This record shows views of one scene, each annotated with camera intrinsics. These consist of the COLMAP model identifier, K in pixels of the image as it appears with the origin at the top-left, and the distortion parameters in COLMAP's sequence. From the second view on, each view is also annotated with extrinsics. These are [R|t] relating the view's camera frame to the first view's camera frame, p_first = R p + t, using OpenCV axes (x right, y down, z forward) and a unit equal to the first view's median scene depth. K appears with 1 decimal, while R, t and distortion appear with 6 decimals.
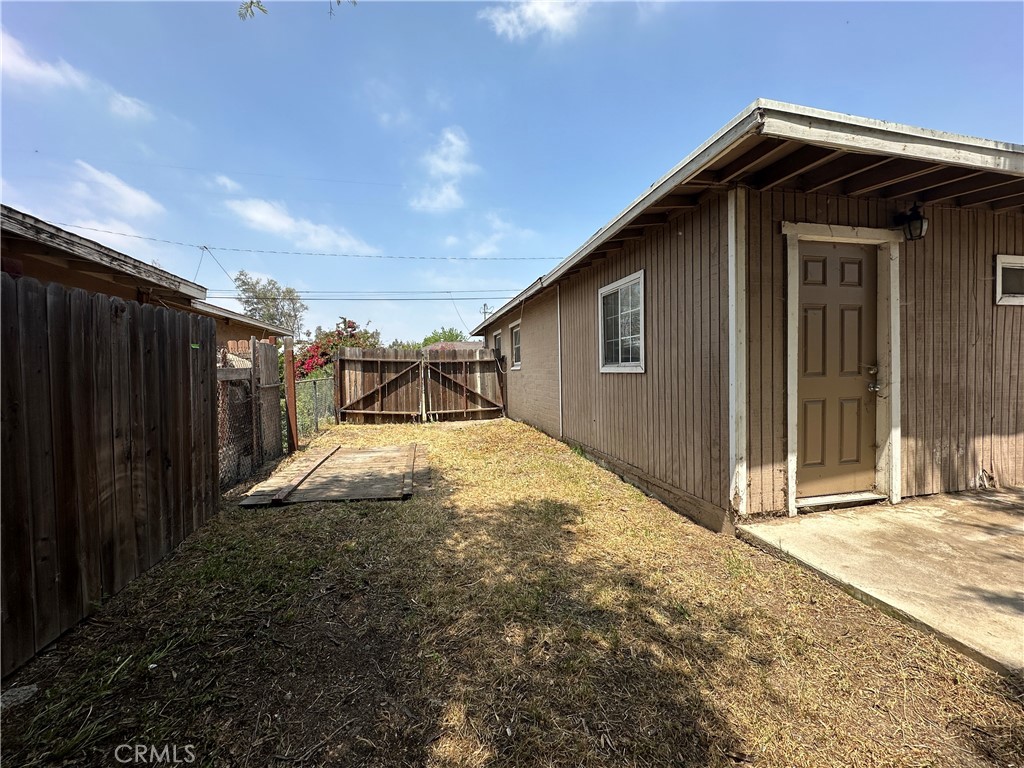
lens RADIAL K [[408.2, 0, 511.6], [0, 408.2, 381.9], [0, 0, 1]] dist [-0.002602, 0.000035]
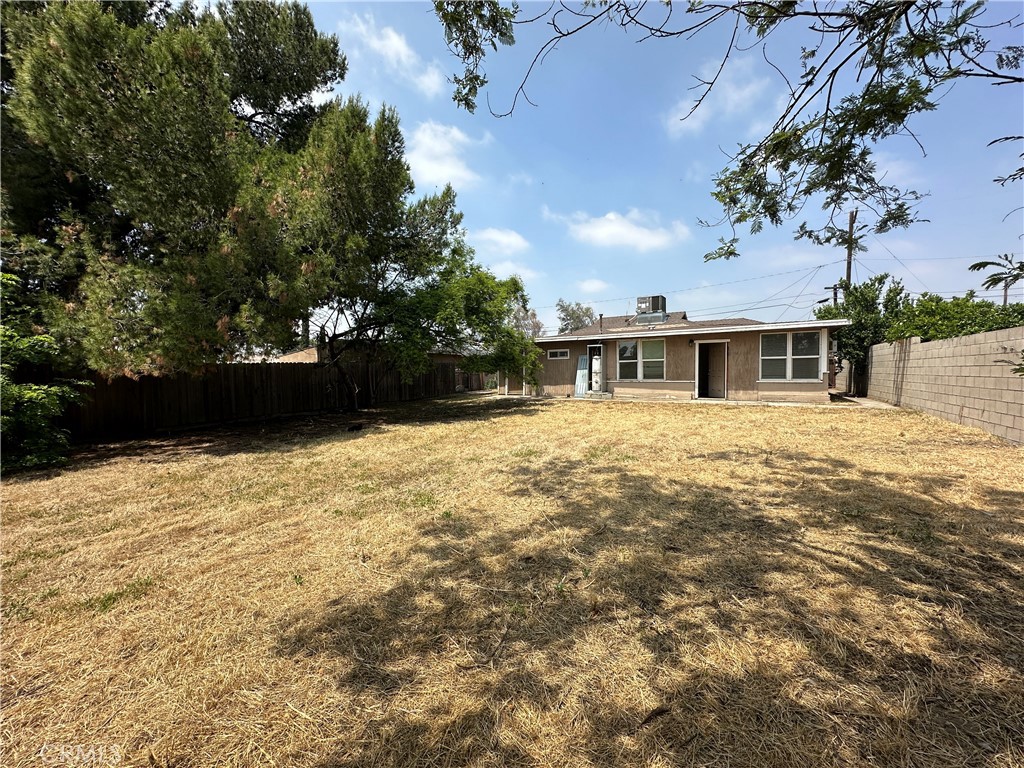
lens RADIAL K [[407.6, 0, 511.0], [0, 407.6, 386.3], [0, 0, 1]] dist [-0.001445, 0.000325]
pose [[0.712306, 0.038092, -0.700835, 1.643310], [-0.023268, 0.999259, 0.030663, 0.000223], [0.701484, -0.005534, 0.712664, -1.090960]]
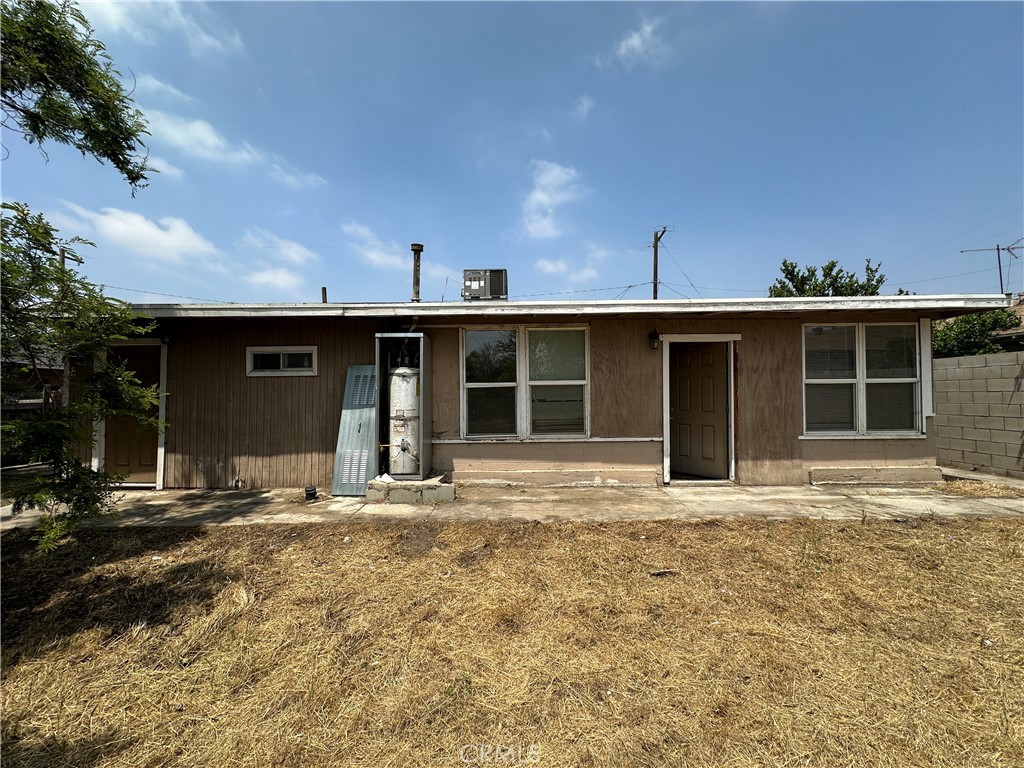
lens RADIAL K [[407.6, 0, 511.0], [0, 407.6, 386.3], [0, 0, 1]] dist [-0.001445, 0.000325]
pose [[0.971143, 0.007072, -0.238393, 0.973481], [-0.017653, 0.998950, -0.042279, -0.036051], [0.237844, 0.045268, 0.970248, -0.130133]]
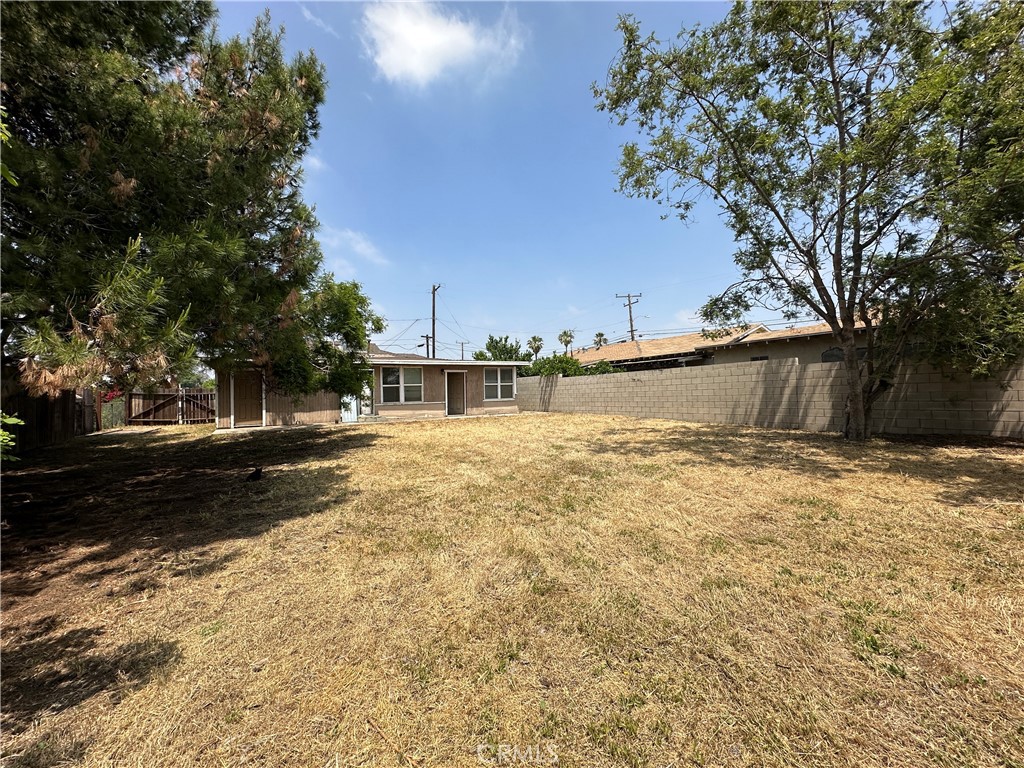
lens RADIAL K [[408.2, 0, 511.6], [0, 408.2, 381.9], [0, 0, 1]] dist [-0.002602, 0.000035]
pose [[0.953981, 0.003279, 0.299849, 0.763430], [0.016598, 0.997830, -0.063717, 0.045846], [-0.299408, 0.065761, 0.951856, -1.455435]]
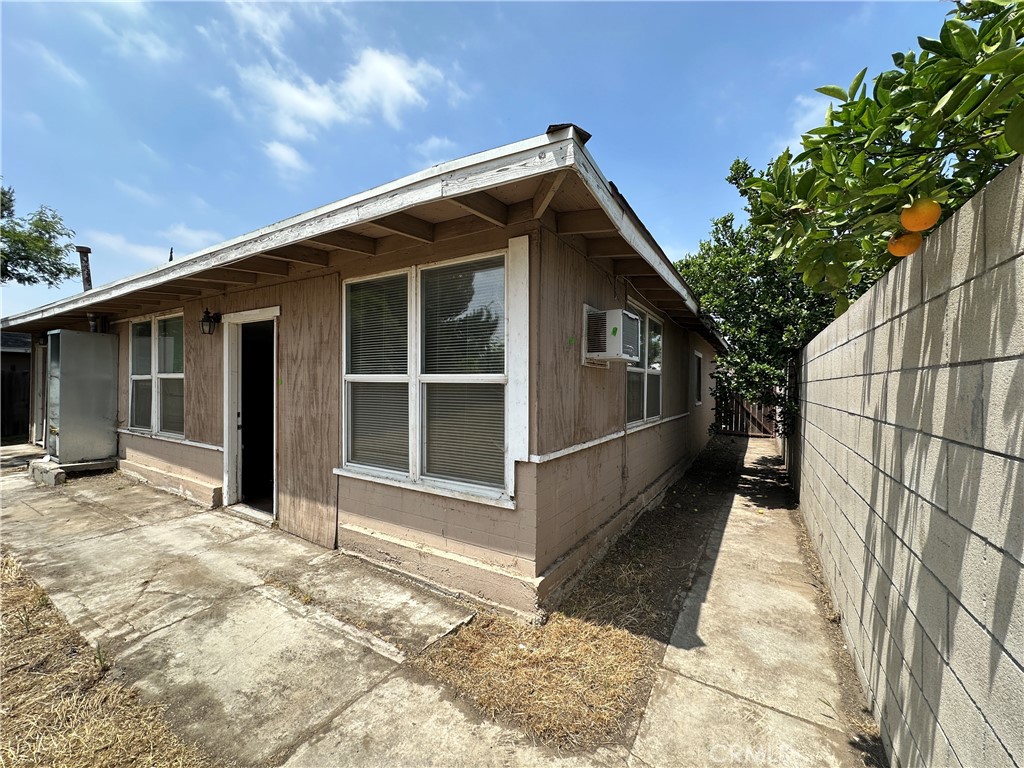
lens RADIAL K [[407.6, 0, 511.0], [0, 407.6, 386.3], [0, 0, 1]] dist [-0.001445, 0.000325]
pose [[0.710671, 0.032857, -0.702757, 1.615155], [-0.049217, 0.998783, -0.003074, -0.075675], [0.701801, 0.036772, 0.711423, 0.413840]]
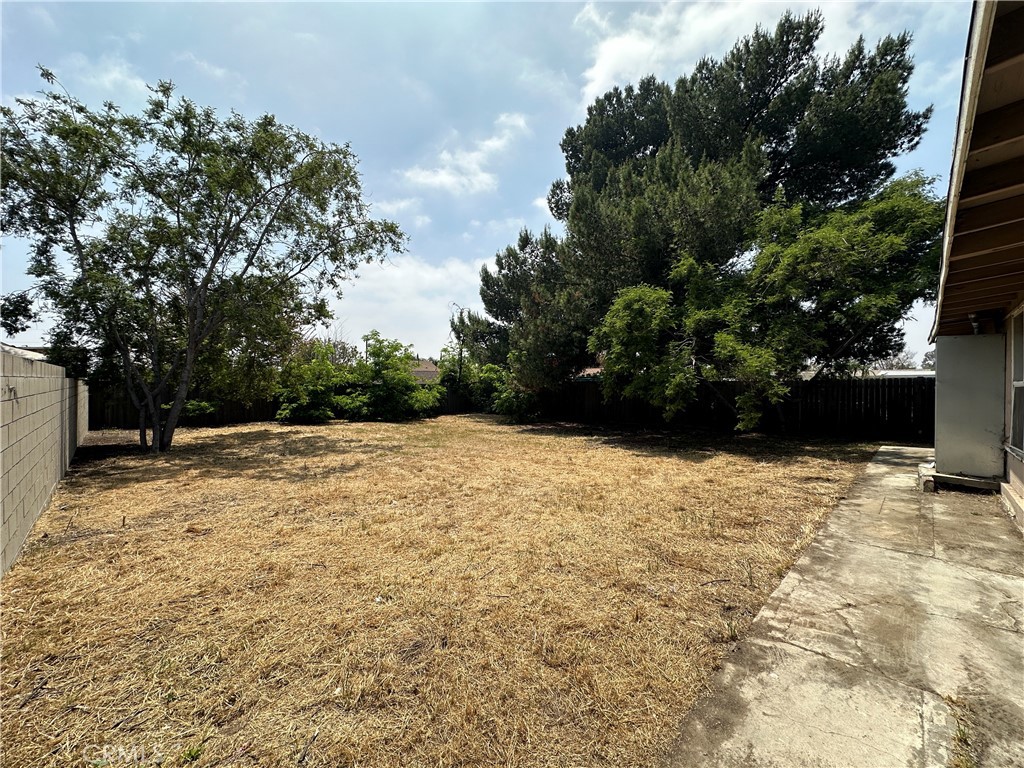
lens RADIAL K [[407.6, 0, 511.0], [0, 407.6, 386.3], [0, 0, 1]] dist [-0.001445, 0.000325]
pose [[-0.855811, 0.023681, -0.516746, 1.560222], [-0.000467, 0.998916, 0.046551, -0.083387], [0.517288, 0.040080, -0.854872, 0.558888]]
